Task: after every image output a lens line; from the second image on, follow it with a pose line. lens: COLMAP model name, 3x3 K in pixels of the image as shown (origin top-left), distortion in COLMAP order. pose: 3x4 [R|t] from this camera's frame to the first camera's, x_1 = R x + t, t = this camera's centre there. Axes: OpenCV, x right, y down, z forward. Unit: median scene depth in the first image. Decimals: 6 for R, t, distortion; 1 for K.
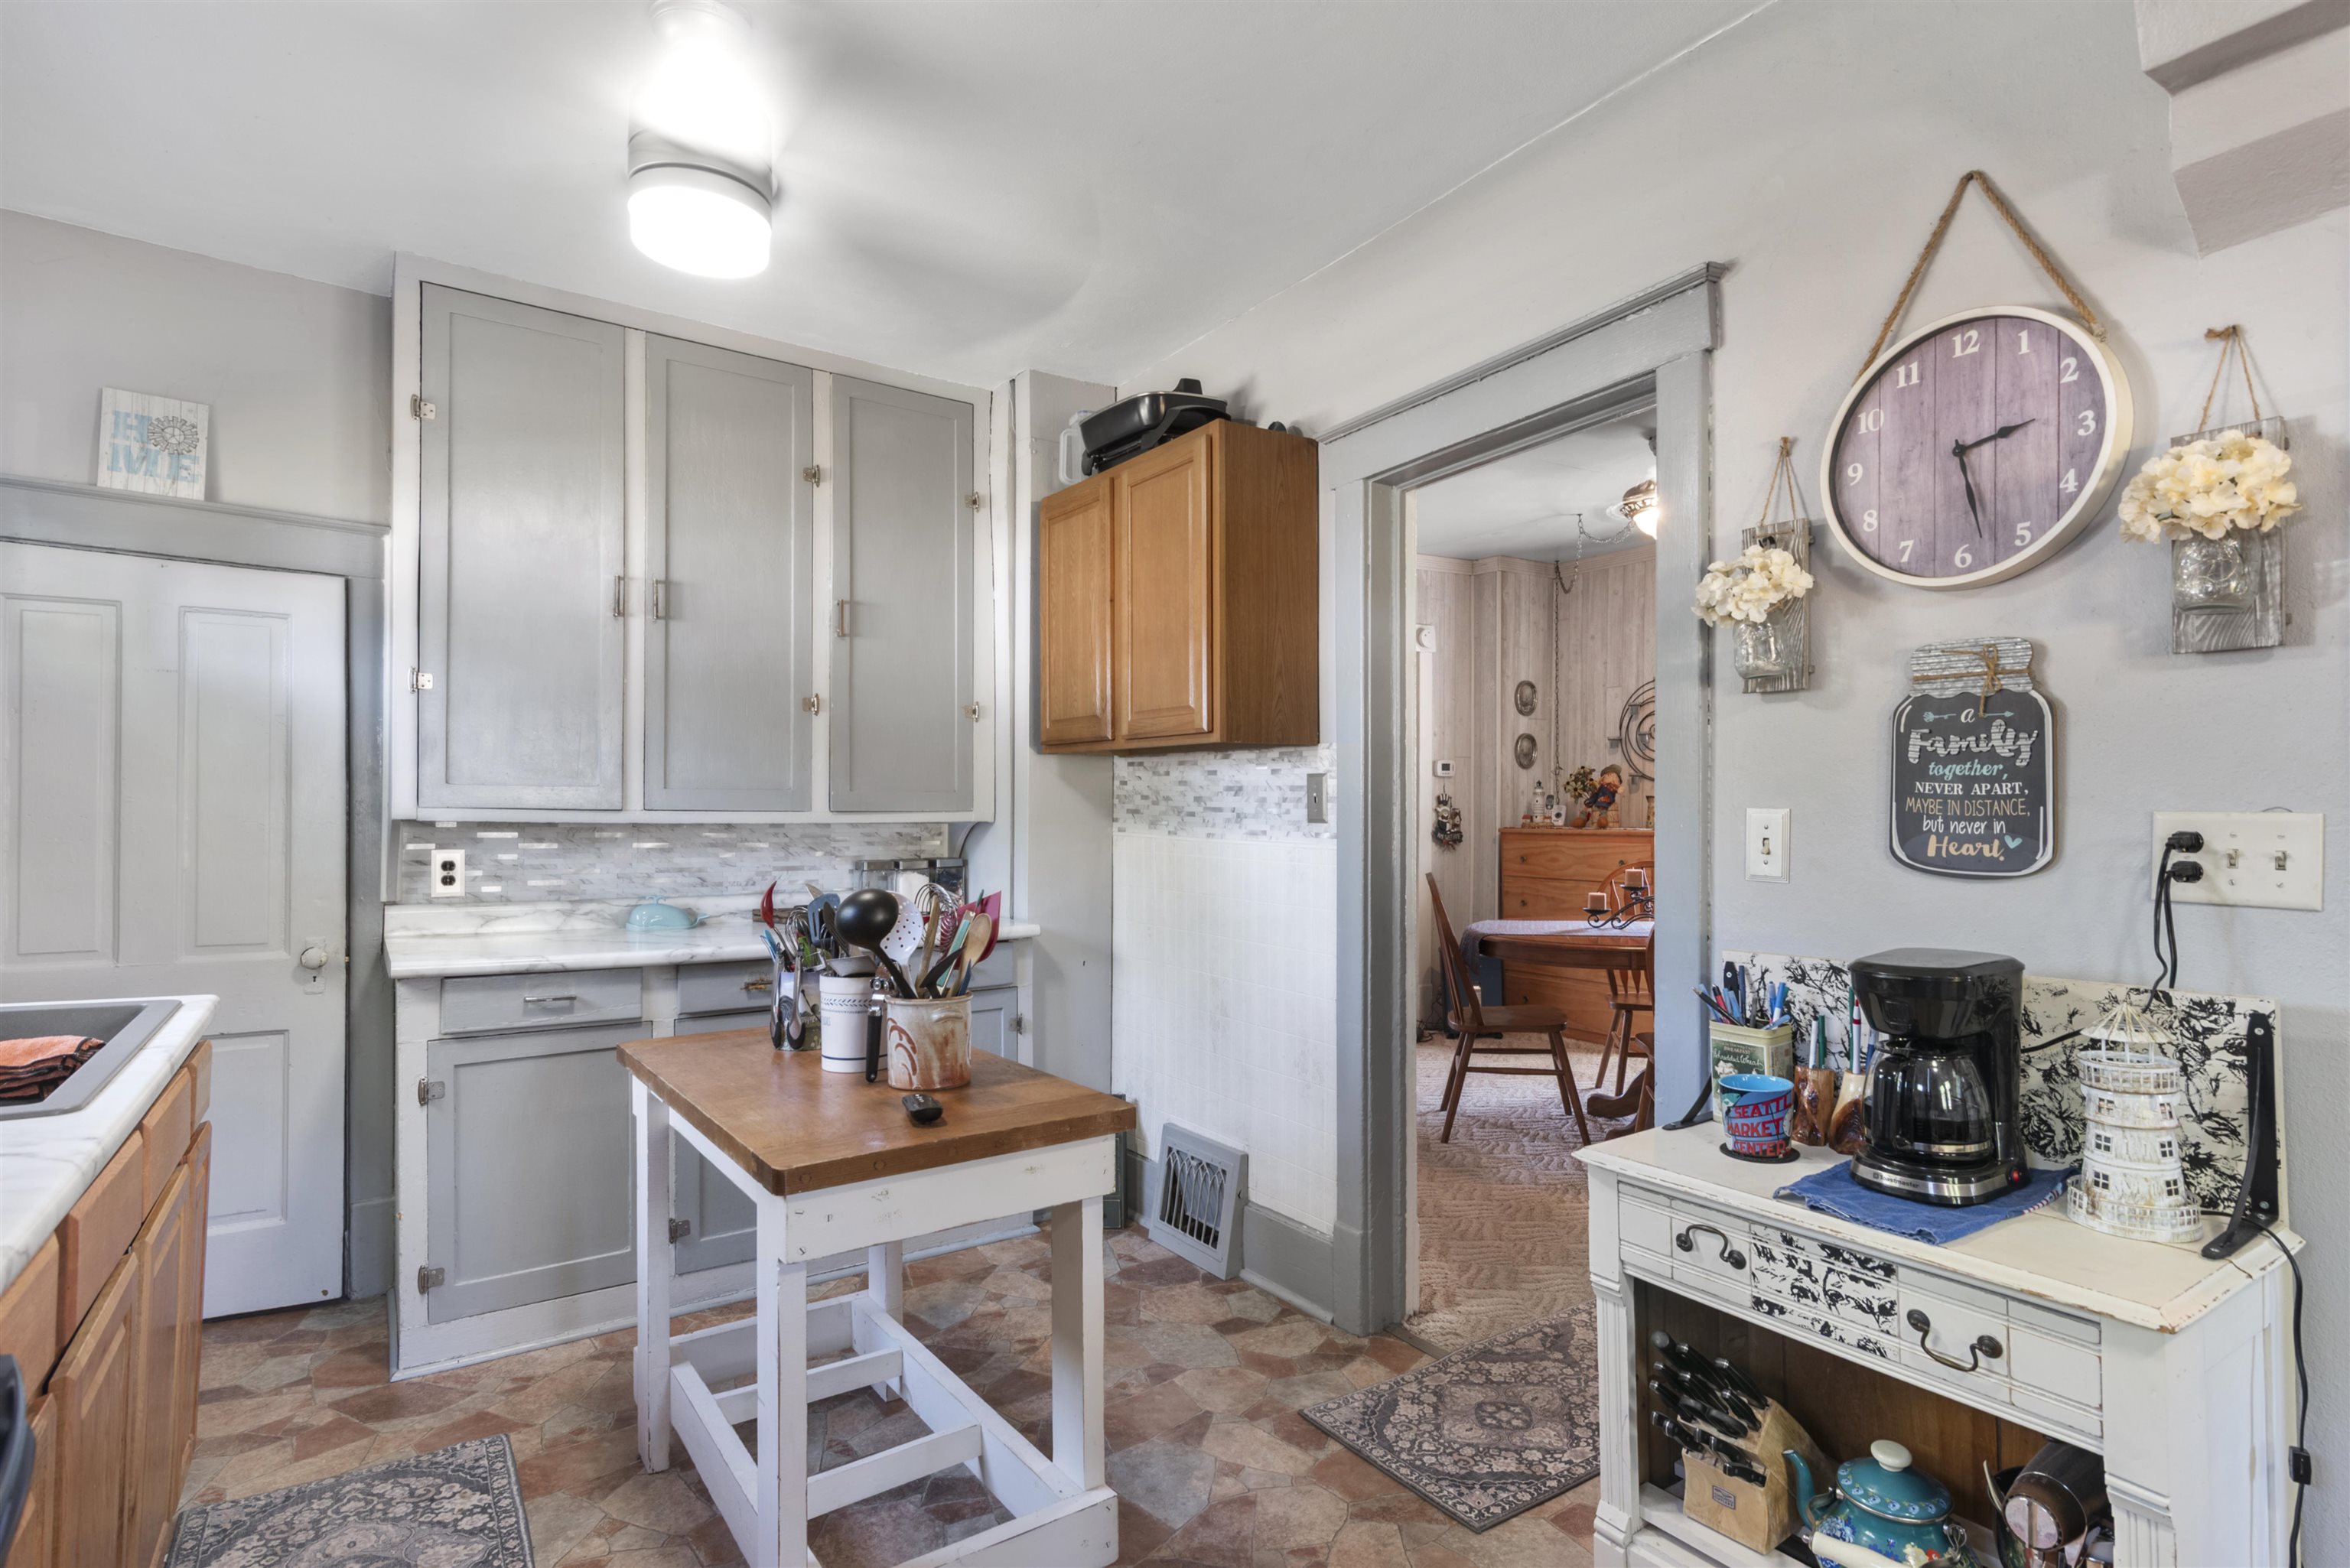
lens RADIAL K [[1197.0, 0, 1185.9], [0, 1197.0, 803.1], [0, 0, 1]] dist [0.004795, 0.000021]
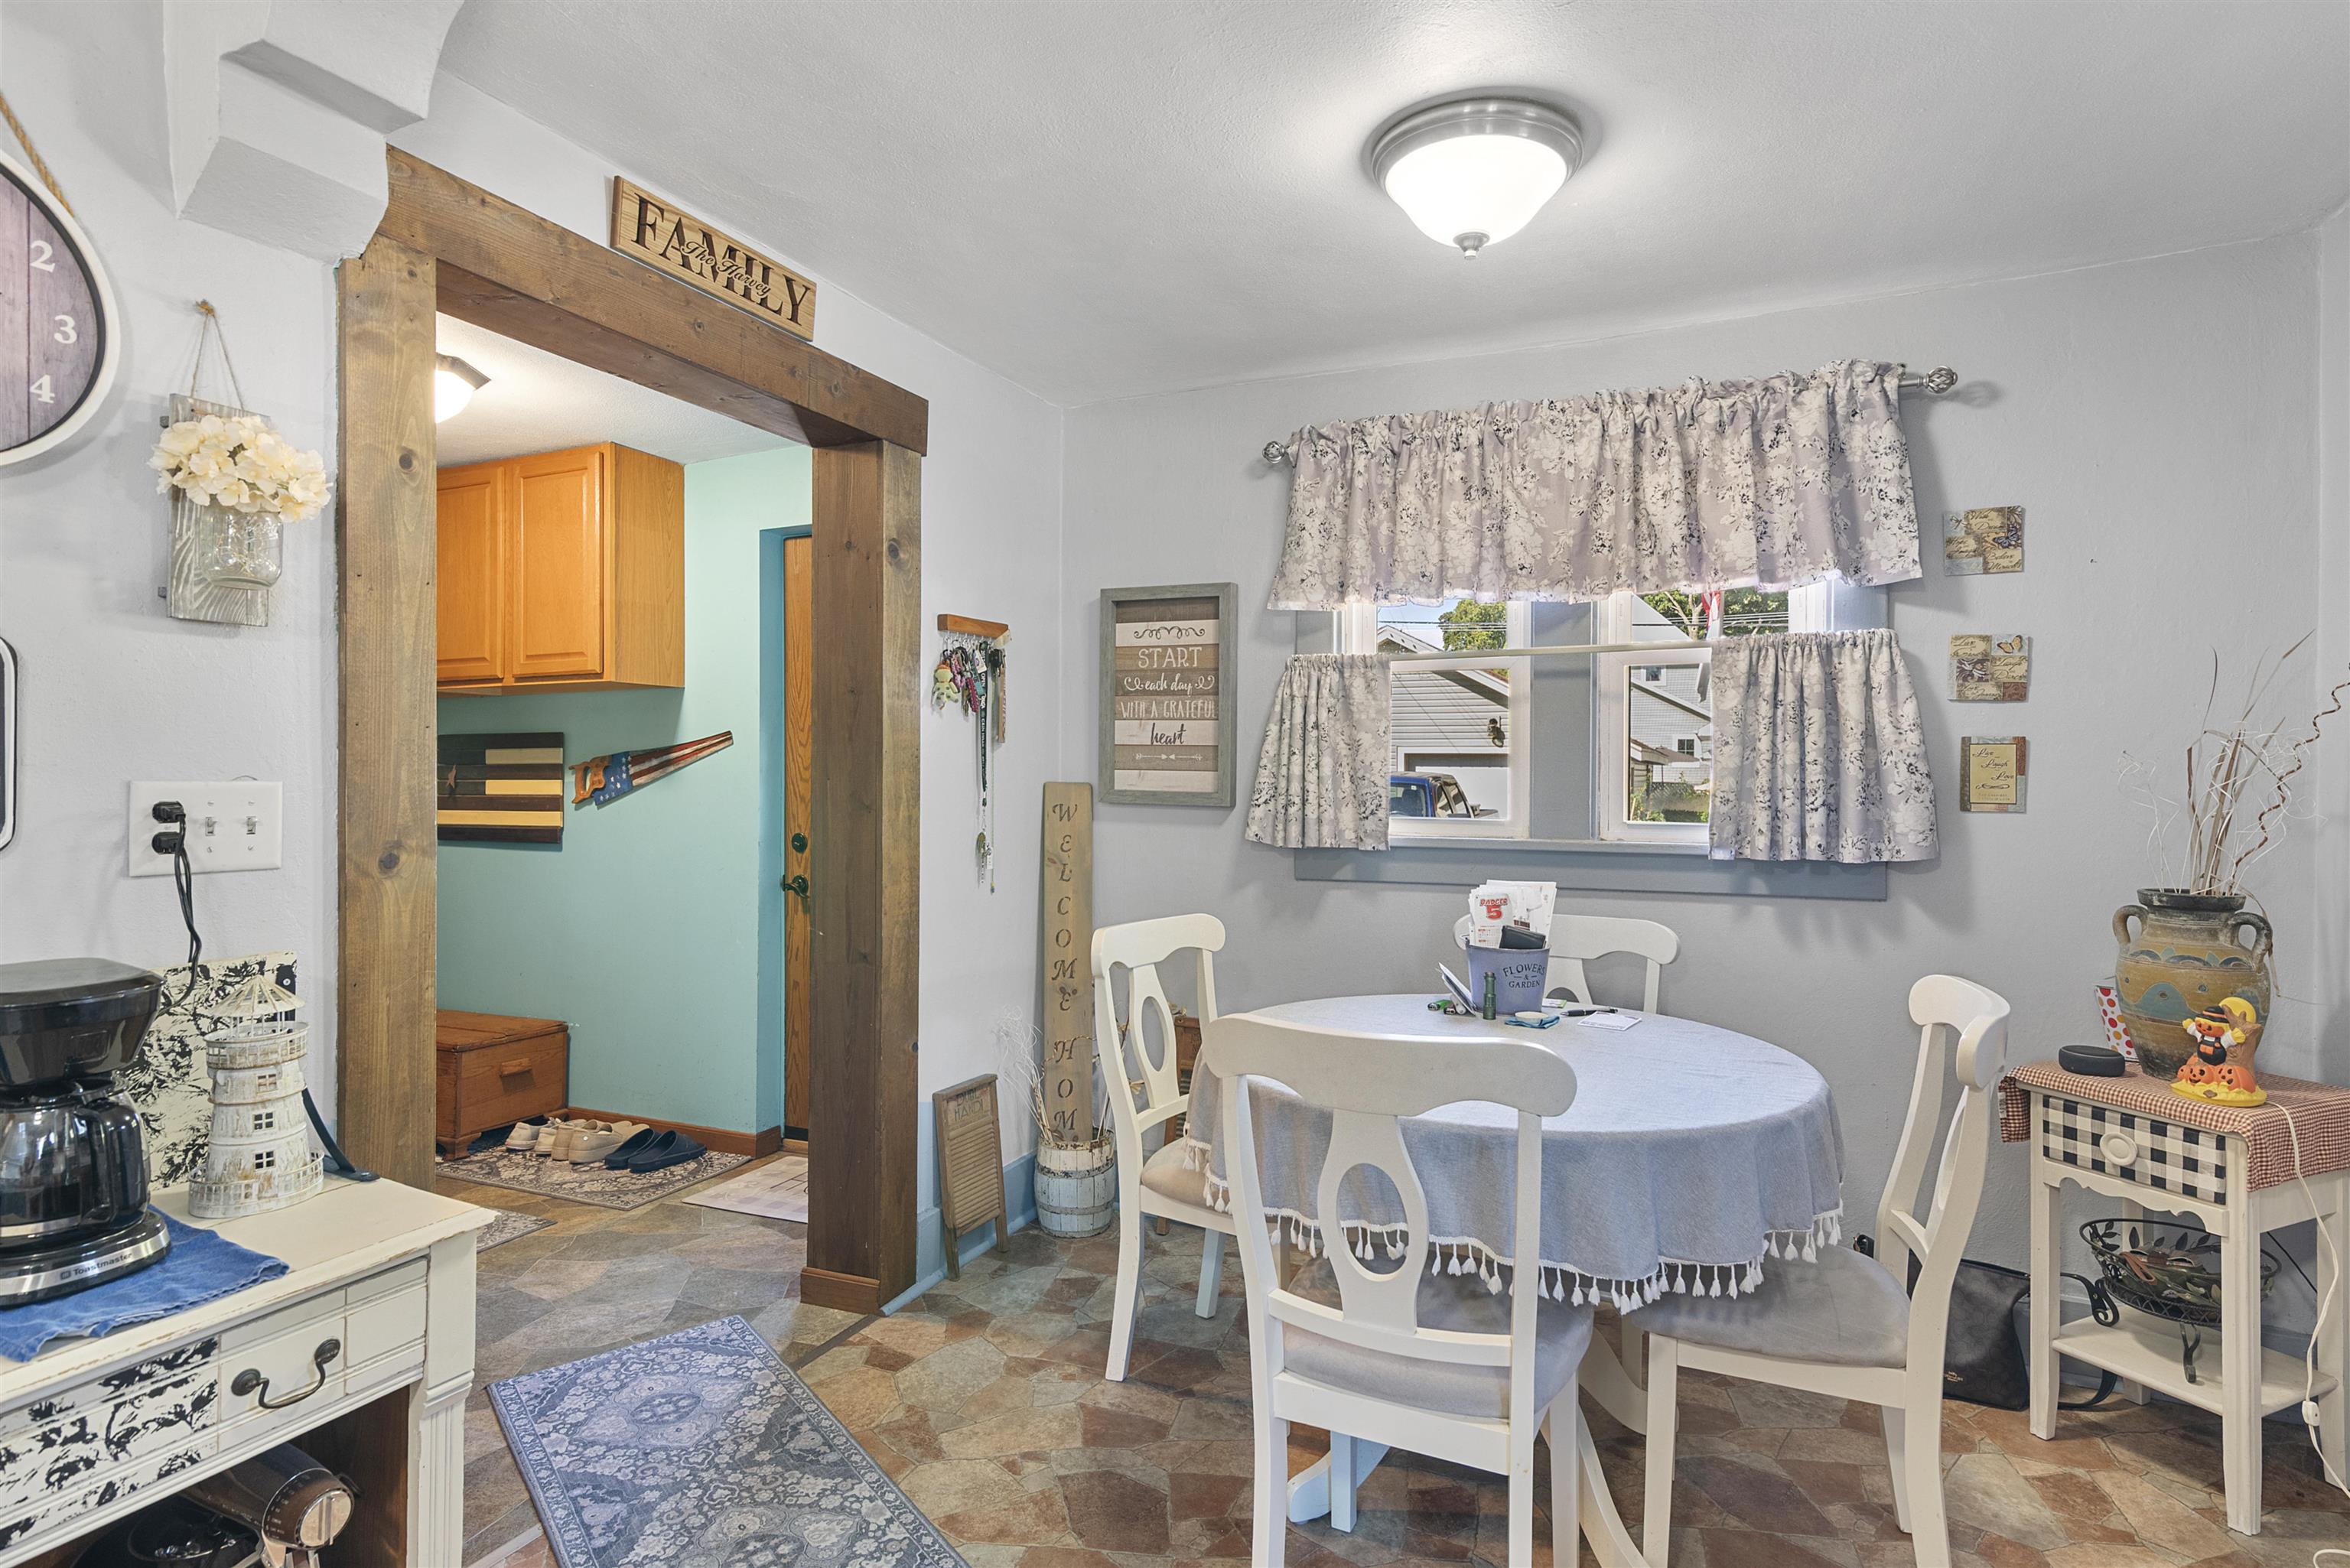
lens RADIAL K [[1186.7, 0, 1189.5], [0, 1186.7, 768.5], [0, 0, 1]] dist [0.006363, -0.000508]
pose [[-0.511900, 0.004376, 0.859034, -0.426662], [0.000542, 0.999988, -0.004771, 0.002390], [-0.859045, -0.001977, -0.511896, 0.806852]]
